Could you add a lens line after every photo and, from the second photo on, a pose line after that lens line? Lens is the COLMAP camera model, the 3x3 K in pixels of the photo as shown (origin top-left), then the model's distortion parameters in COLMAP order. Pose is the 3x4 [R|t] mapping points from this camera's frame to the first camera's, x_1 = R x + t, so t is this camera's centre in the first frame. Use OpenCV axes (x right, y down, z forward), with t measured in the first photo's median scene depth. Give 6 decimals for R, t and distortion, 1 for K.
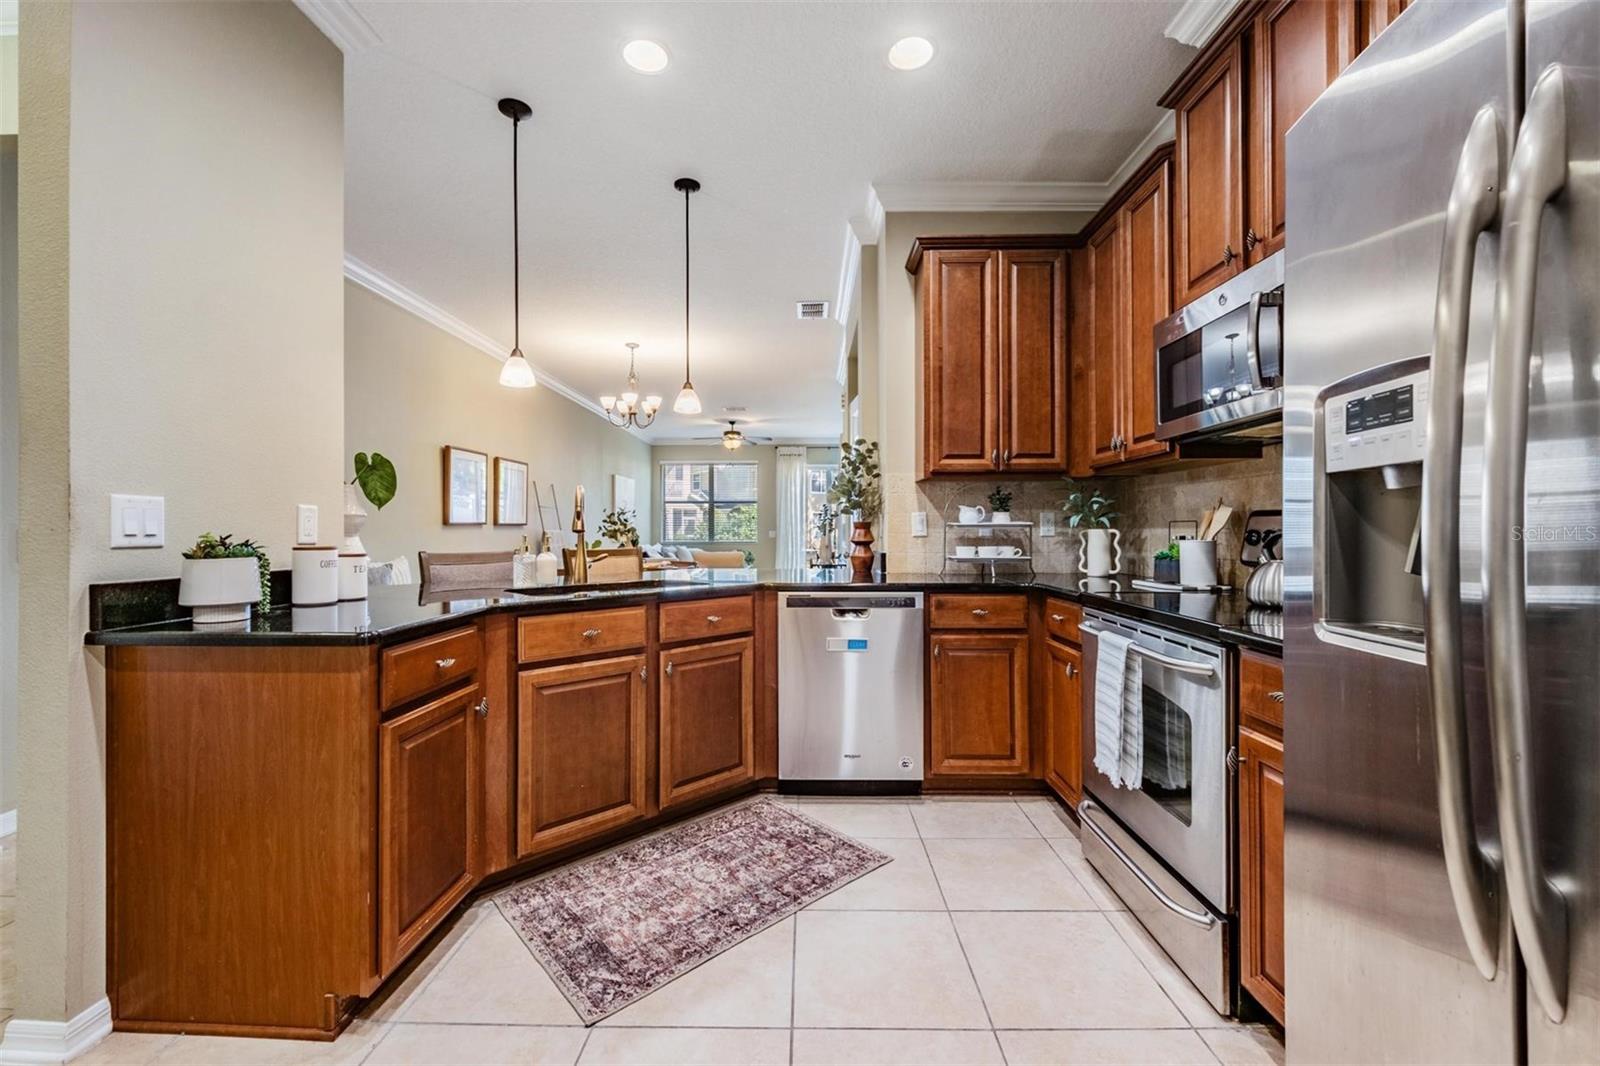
lens RADIAL K [[641.8, 0, 802.0], [0, 641.8, 527.0], [0, 0, 1]] dist [-0.000385, -0.004118]
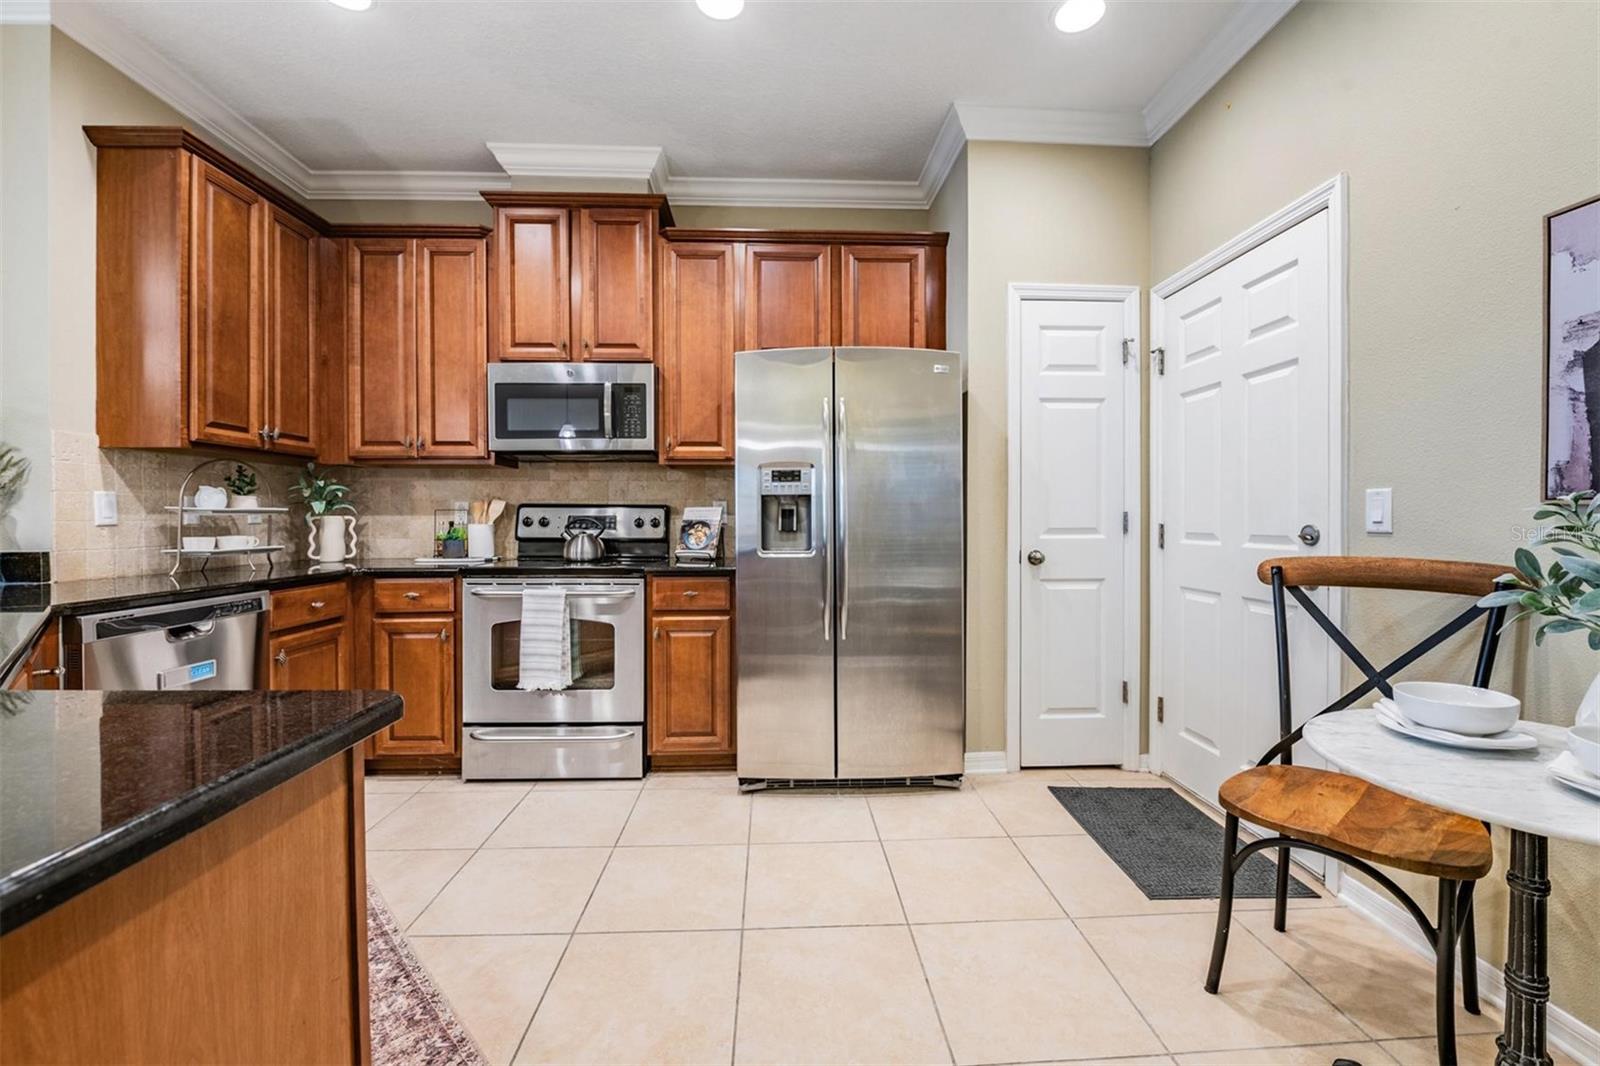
lens RADIAL K [[641.8, 0, 775.5], [0, 641.8, 517.3], [0, 0, 1]] dist [-0.000385, -0.004118]
pose [[-0.017972, -0.000532, 0.999838, -0.659454], [-0.004294, 0.999991, 0.000455, 0.002624], [-0.999829, -0.004285, -0.017974, 0.351611]]
